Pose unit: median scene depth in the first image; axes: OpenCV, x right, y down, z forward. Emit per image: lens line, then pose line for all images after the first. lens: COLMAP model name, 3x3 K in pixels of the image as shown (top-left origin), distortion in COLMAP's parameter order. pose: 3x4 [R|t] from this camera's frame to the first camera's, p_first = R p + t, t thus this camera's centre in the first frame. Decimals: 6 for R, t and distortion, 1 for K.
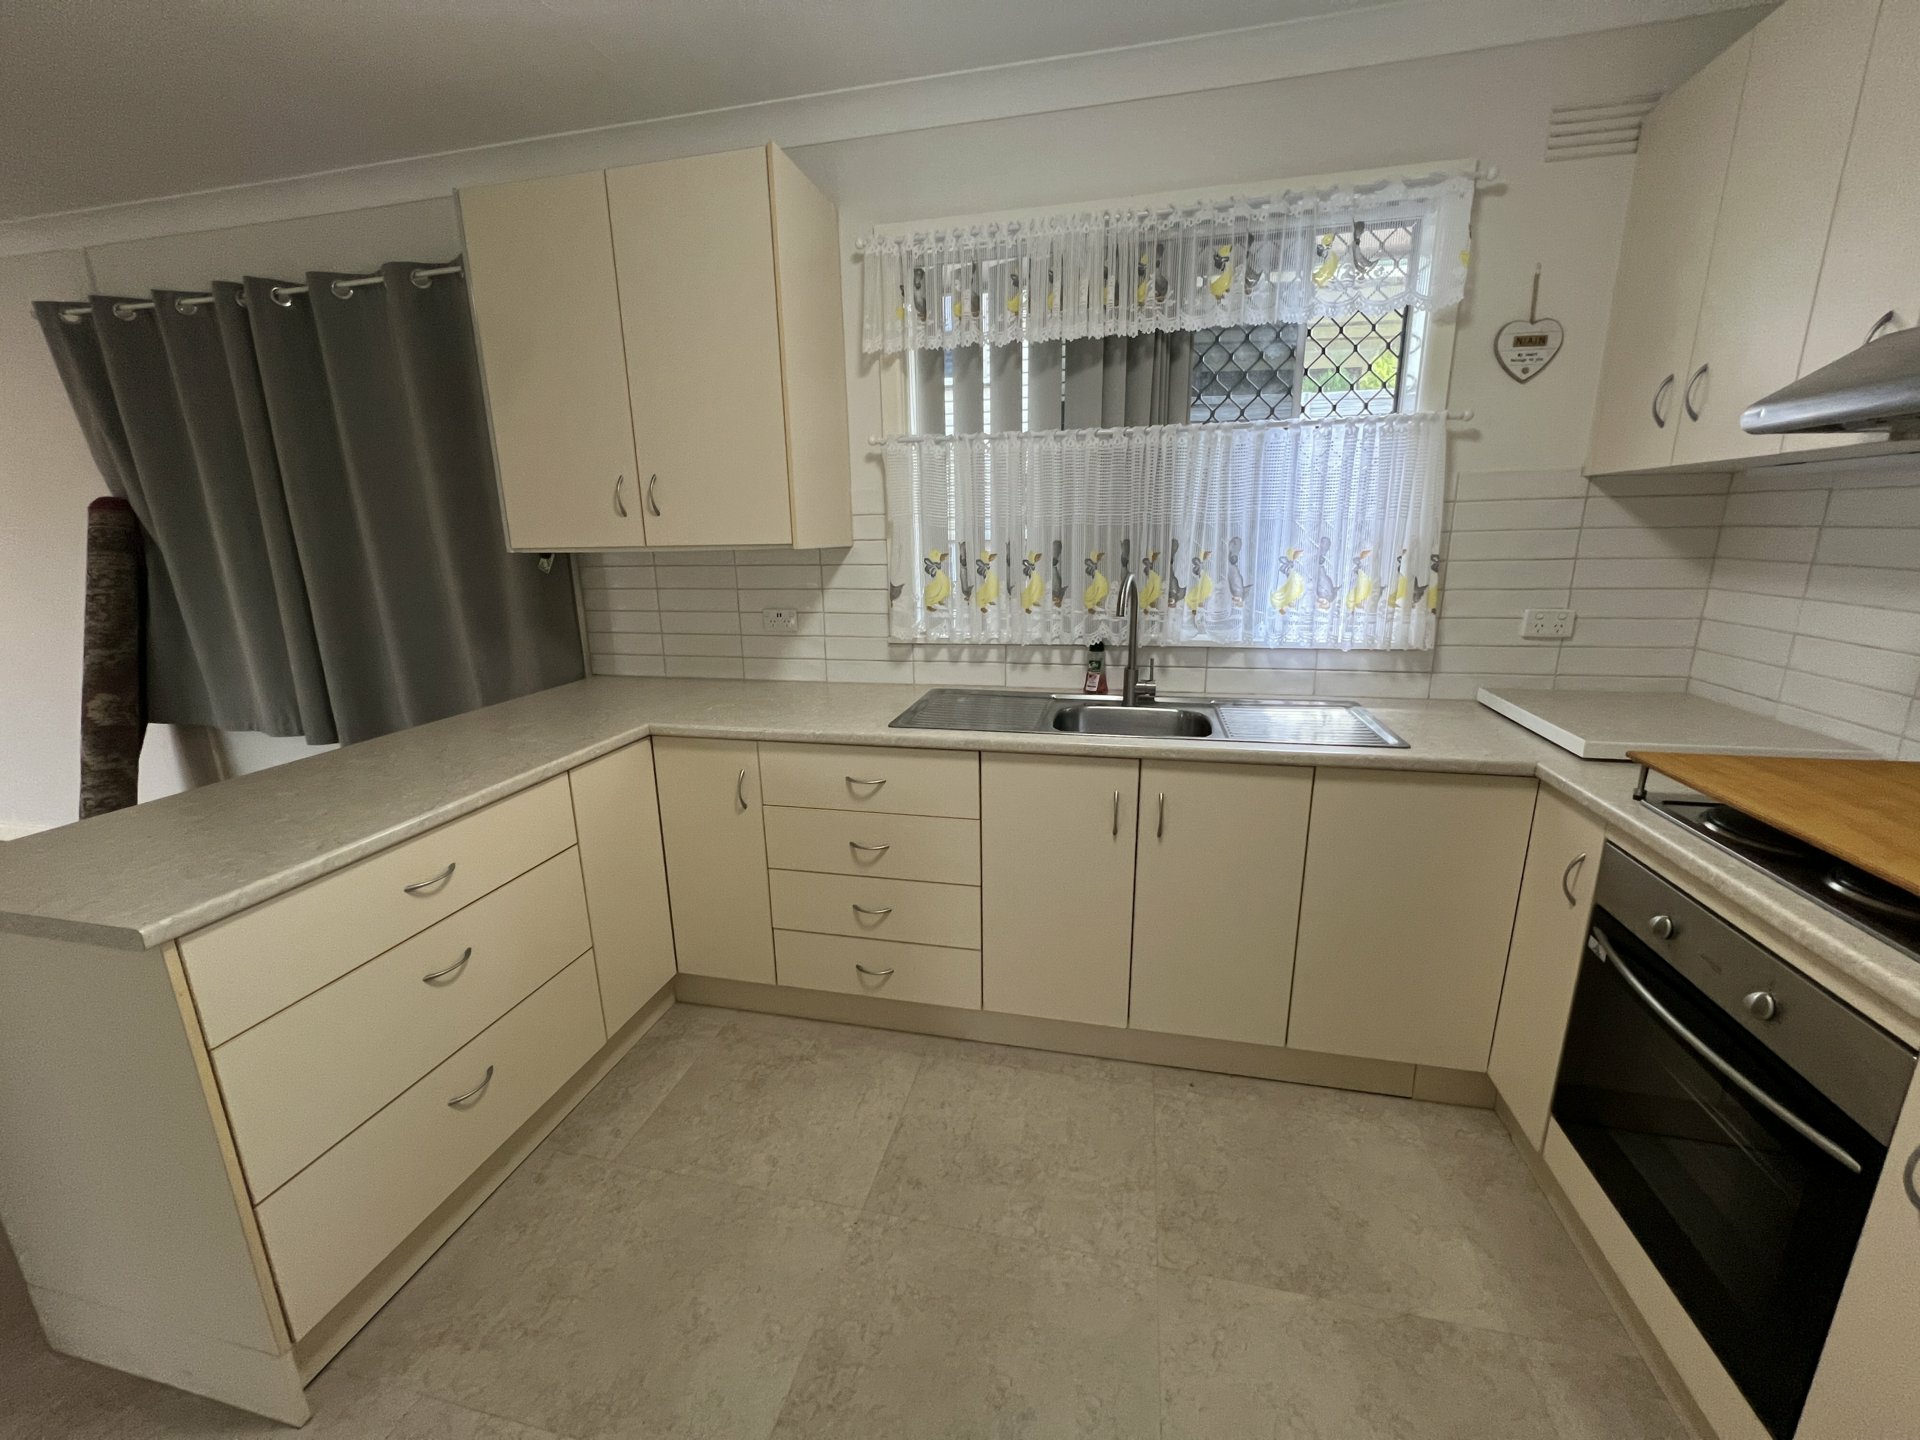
lens RADIAL K [[768.0, 0, 959.2], [0, 768.0, 719.6], [0, 0, 1]] dist [0.001687, -0.000182]
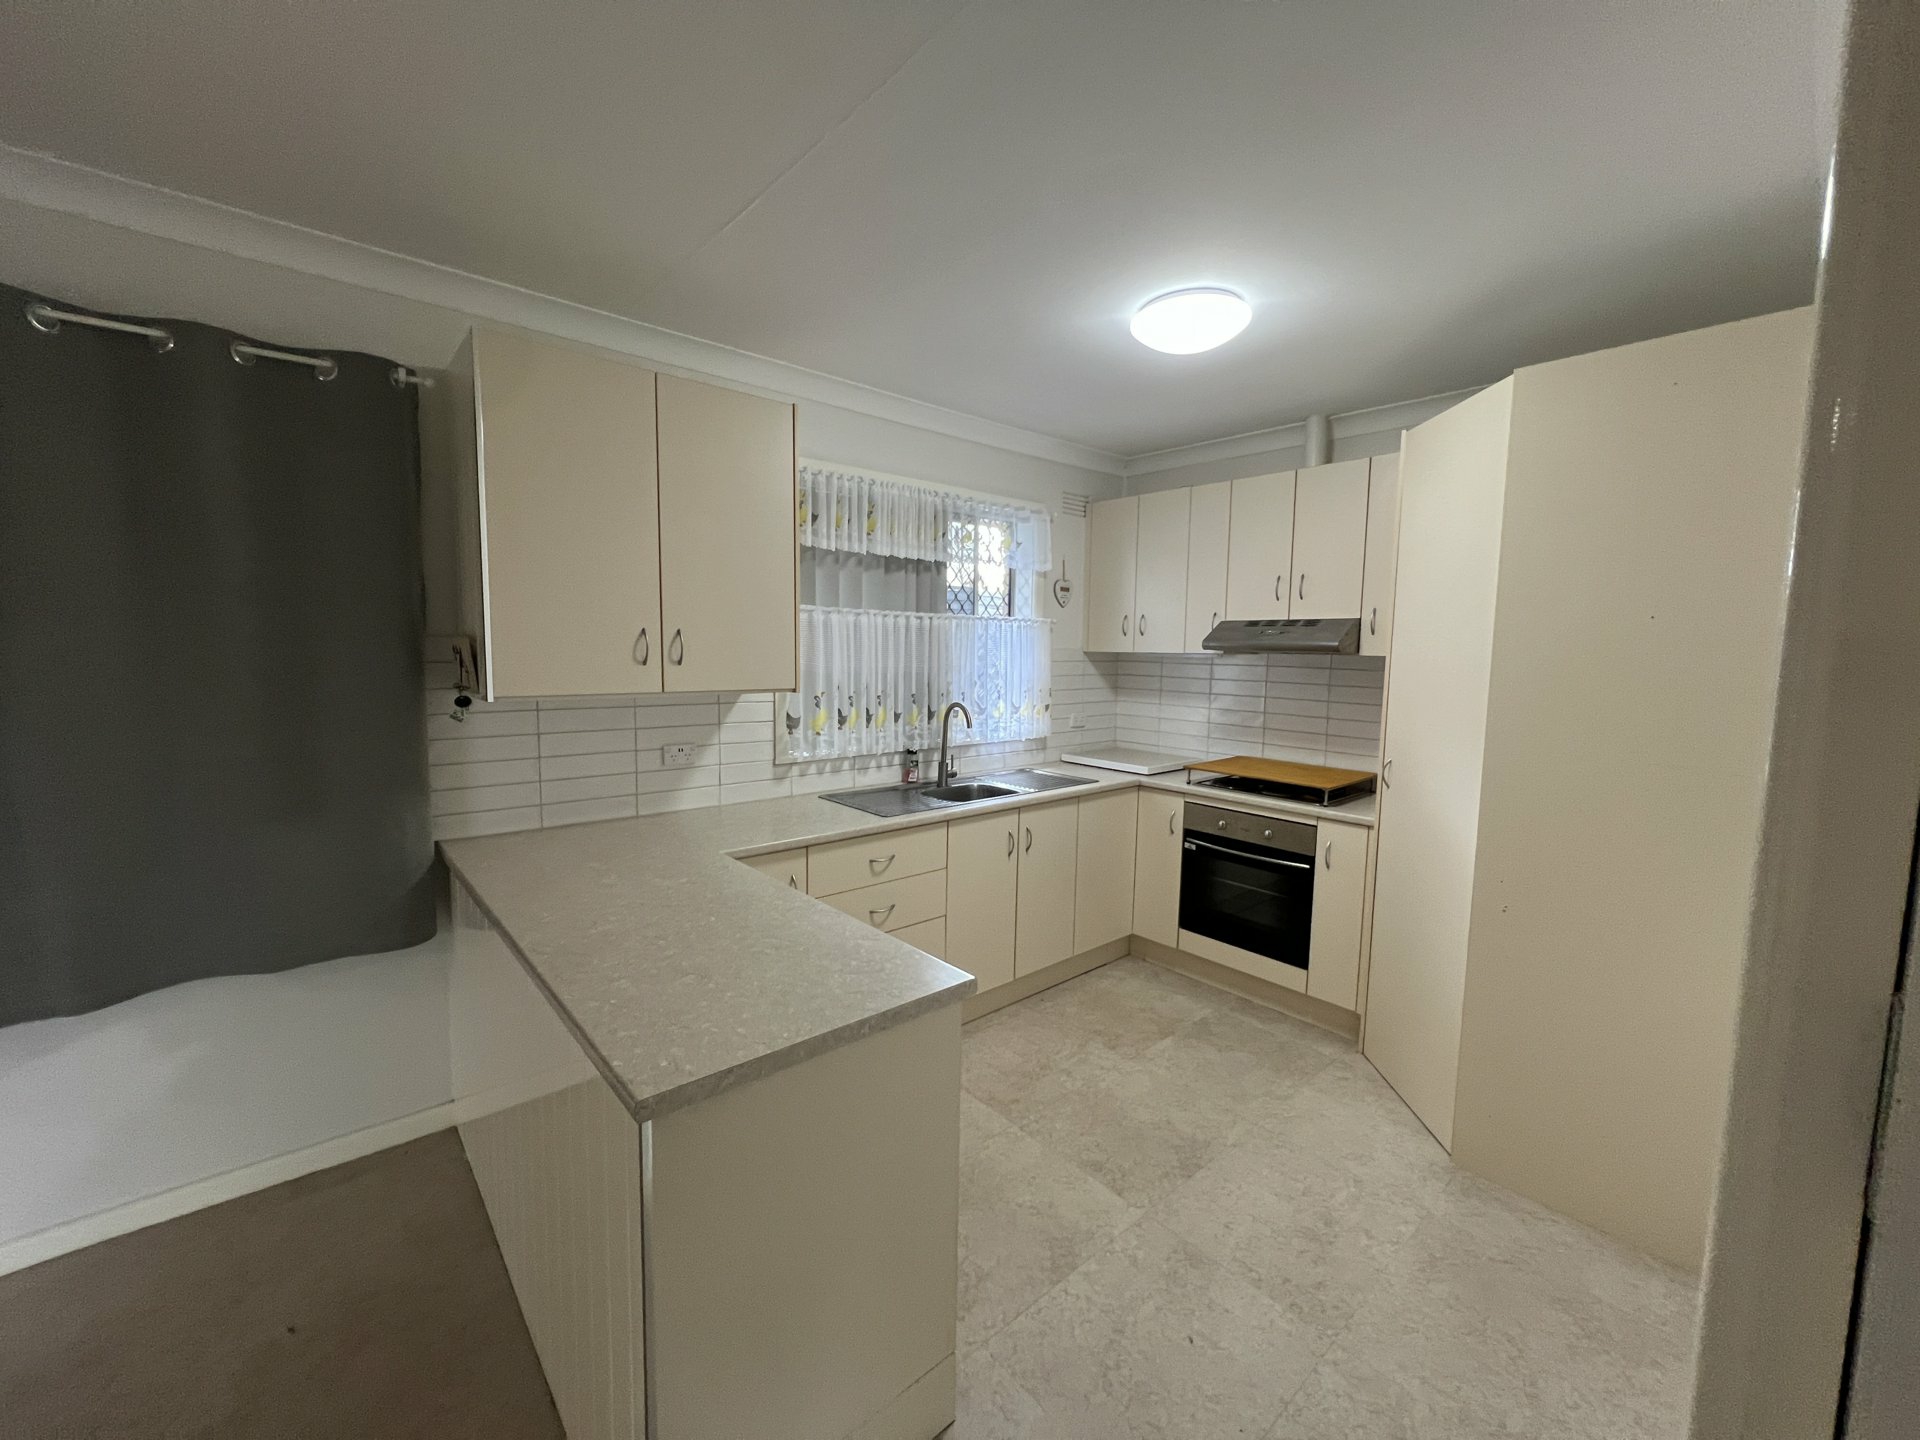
lens RADIAL K [[768.0, 0, 958.4], [0, 768.0, 720.8], [0, 0, 1]] dist [0.001687, -0.000182]
pose [[0.580163, -0.051314, 0.812883, -1.088037], [0.172655, 0.983081, -0.061168, -0.052010], [-0.795991, 0.175835, 0.579207, 0.063153]]
